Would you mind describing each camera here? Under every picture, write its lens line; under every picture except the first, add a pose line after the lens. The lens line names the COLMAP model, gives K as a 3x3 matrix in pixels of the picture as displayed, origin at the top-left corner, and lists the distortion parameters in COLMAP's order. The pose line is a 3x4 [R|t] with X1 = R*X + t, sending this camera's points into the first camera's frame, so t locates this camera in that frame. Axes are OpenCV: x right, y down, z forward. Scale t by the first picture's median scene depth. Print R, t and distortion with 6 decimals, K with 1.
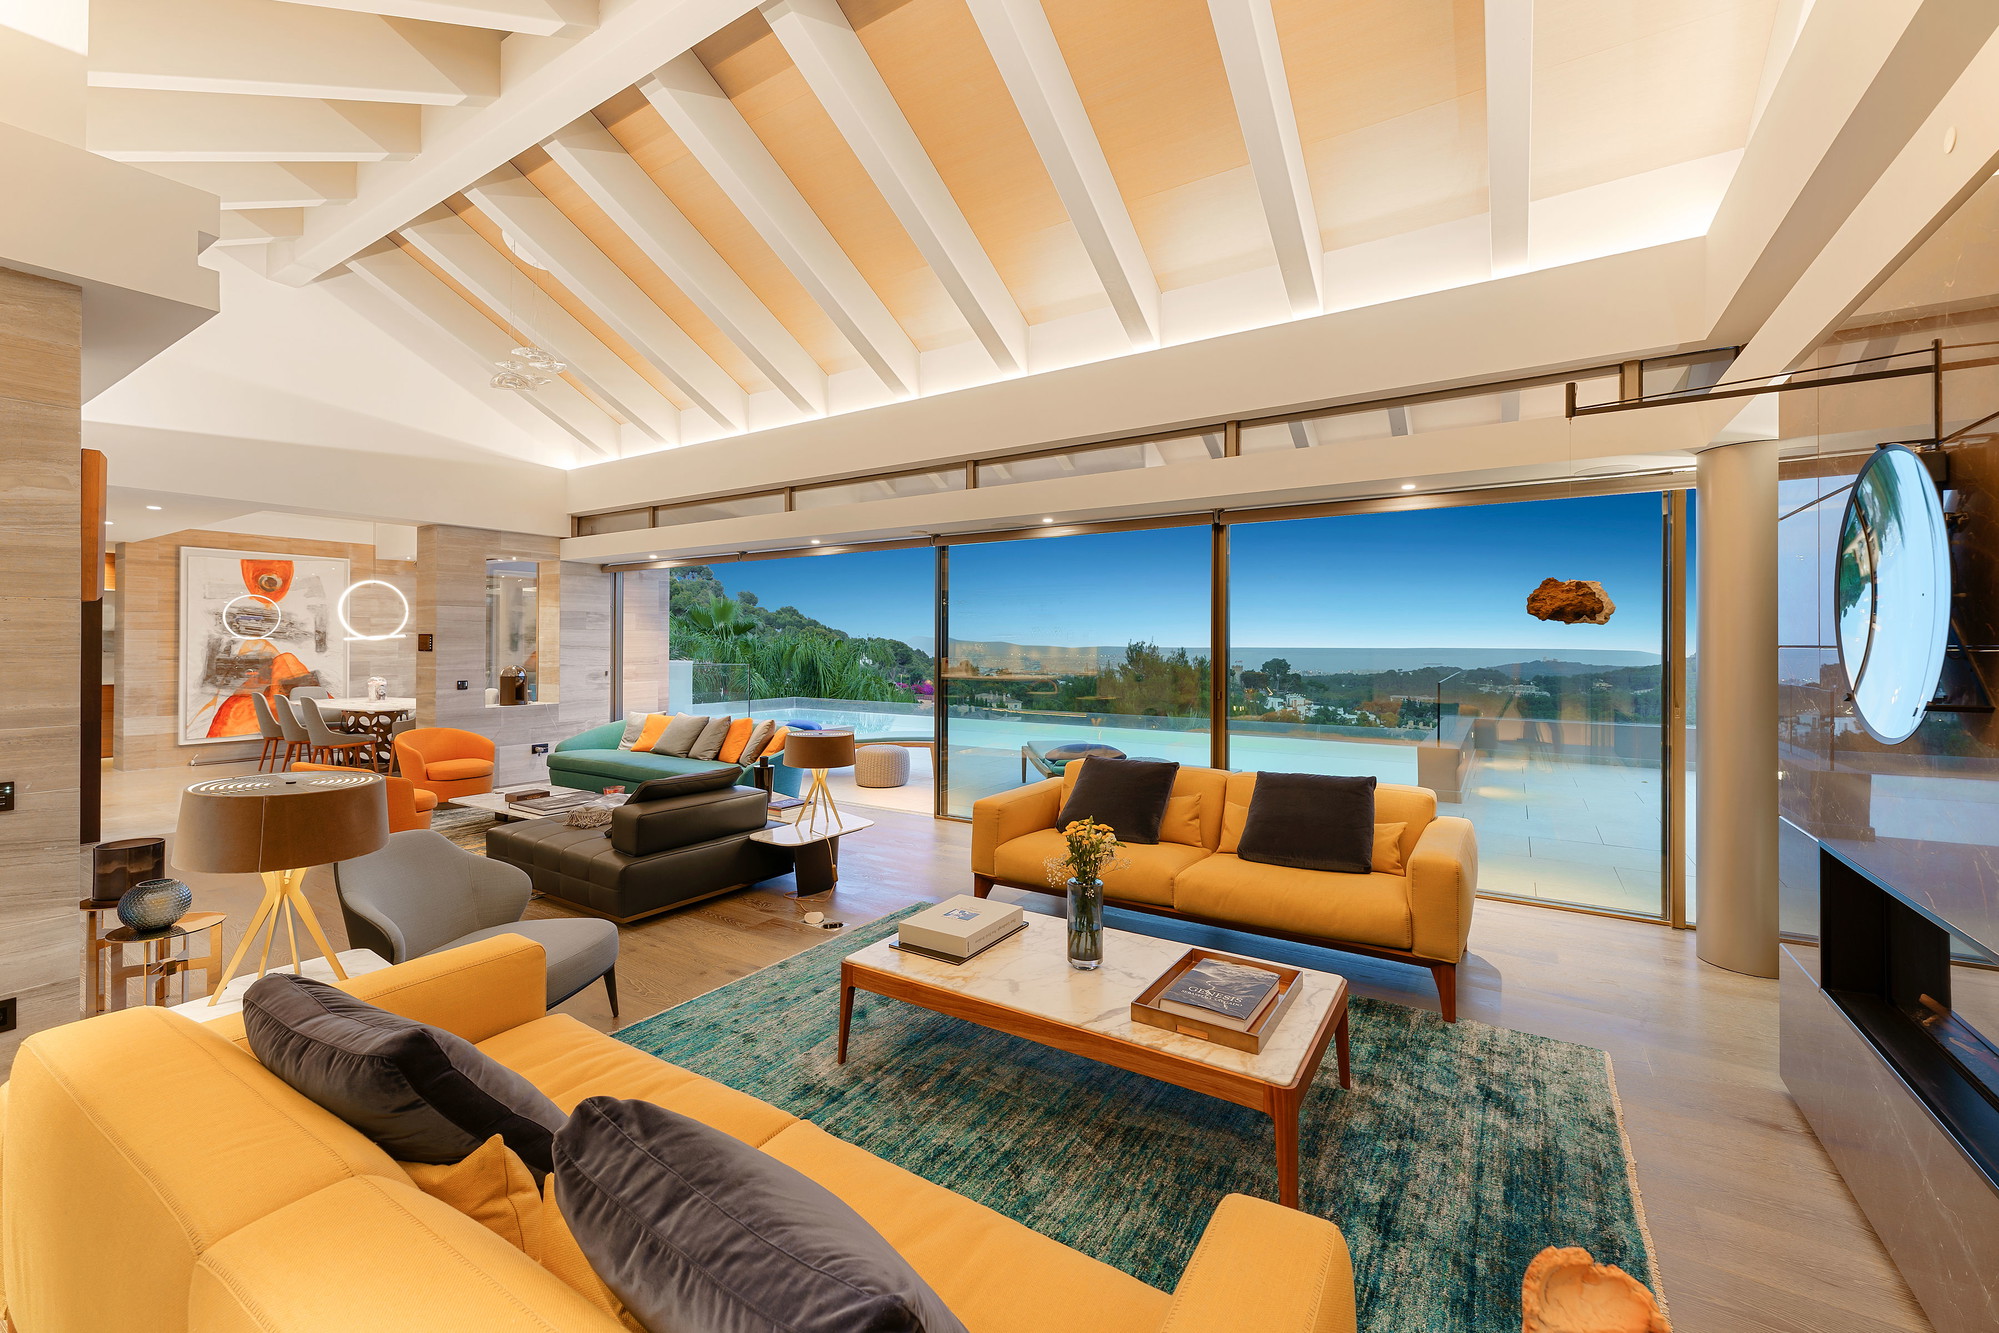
lens RADIAL K [[803.1, 0, 1007.6], [0, 803.1, 644.3], [0, 0, 1]] dist [-0.001390, -0.000064]
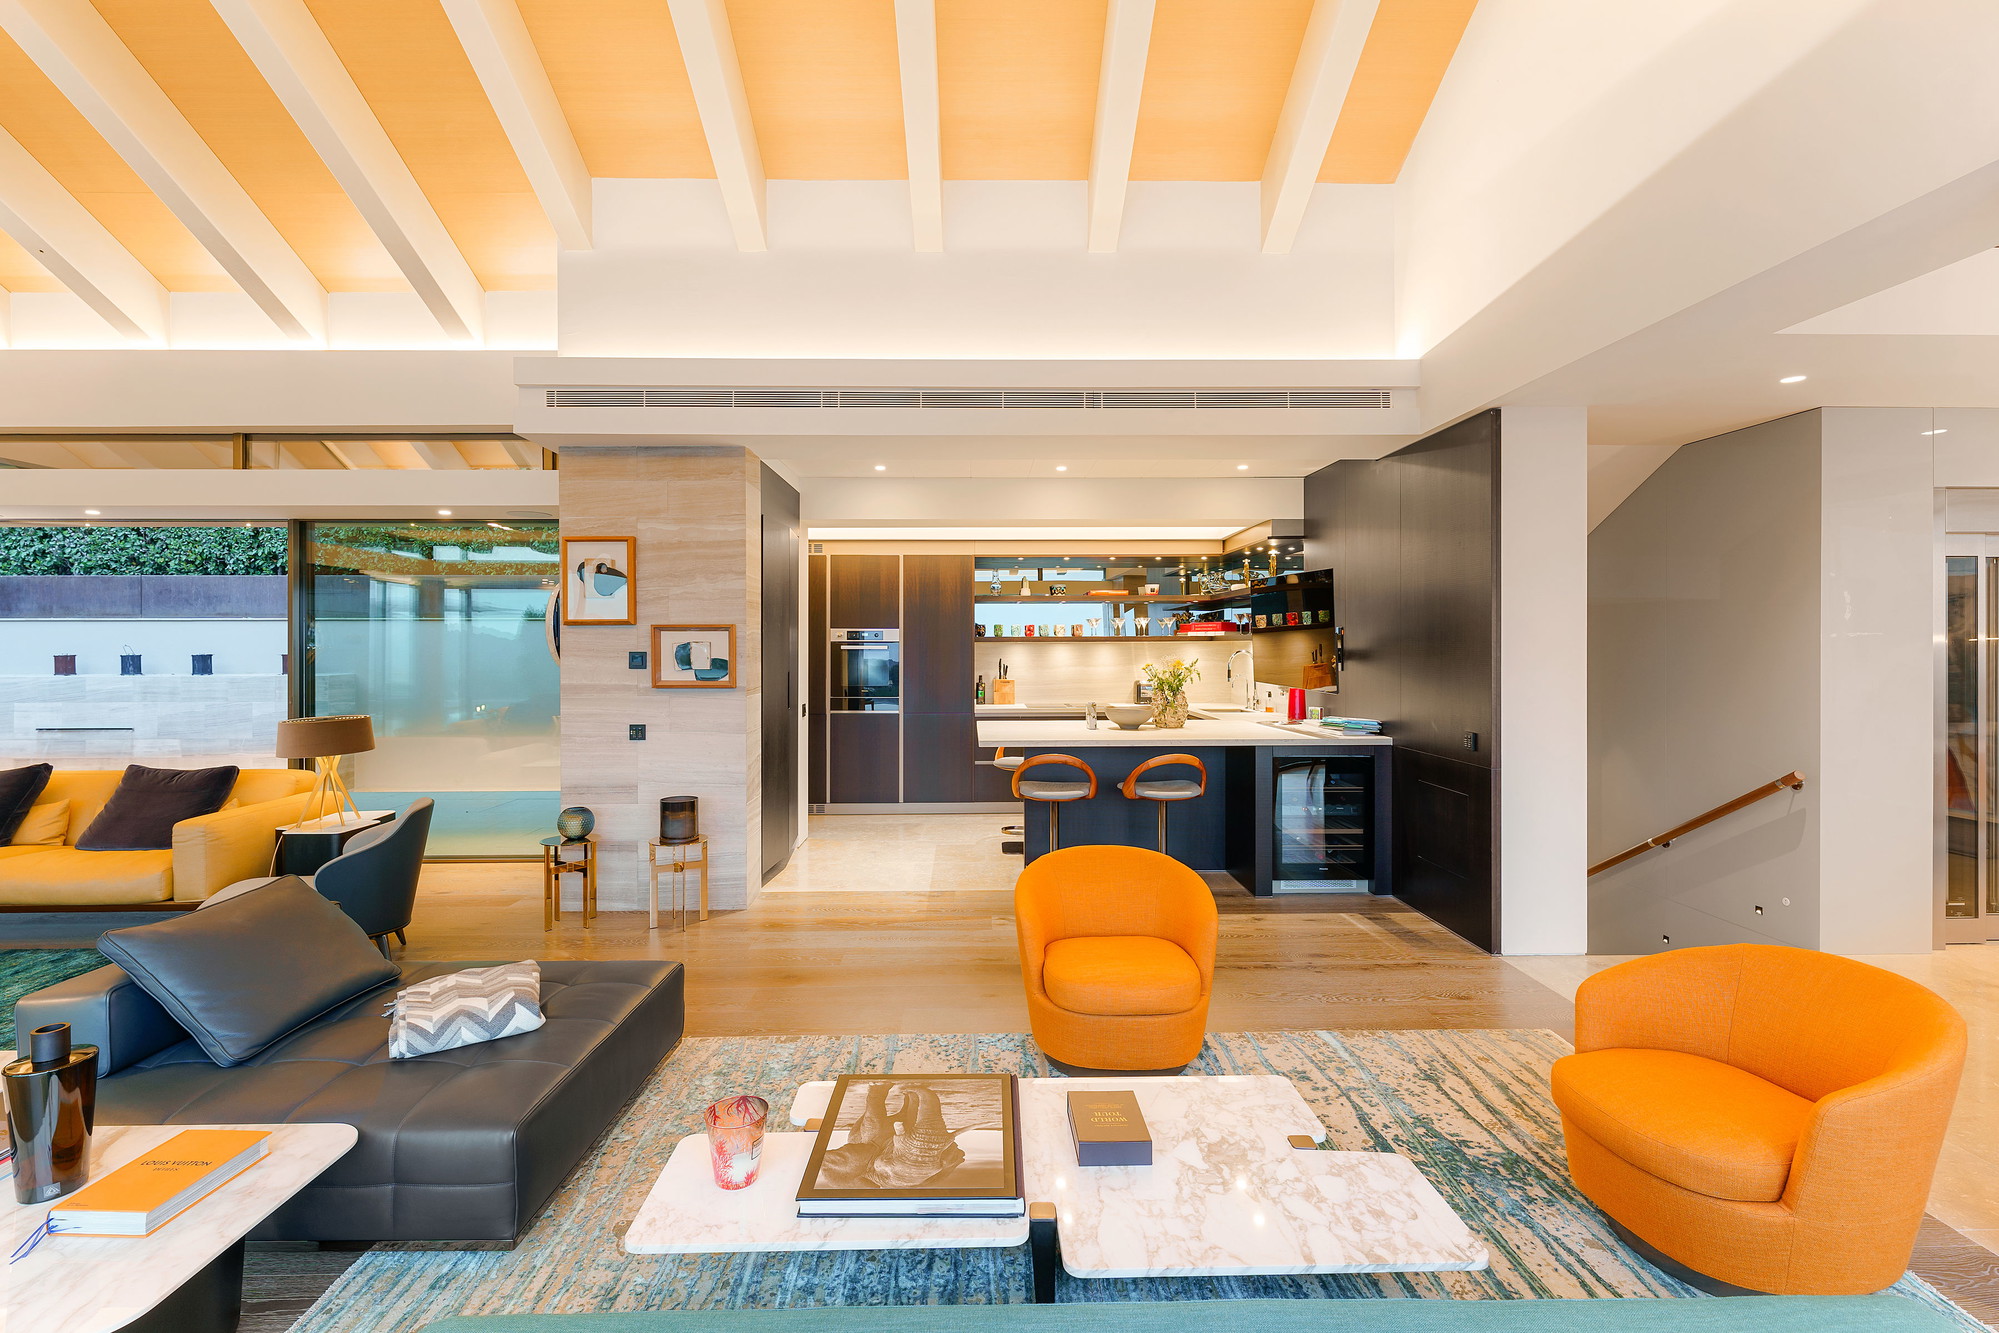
lens RADIAL K [[772.2, 0, 993.0], [0, 772.2, 659.1], [0, 0, 1]] dist [-0.000943, -0.000045]
pose [[0.839876, 0.002018, 0.542775, 0.181273], [-0.004925, 0.999980, 0.003902, 0.001380], [-0.542757, -0.005951, 0.839869, -0.118743]]
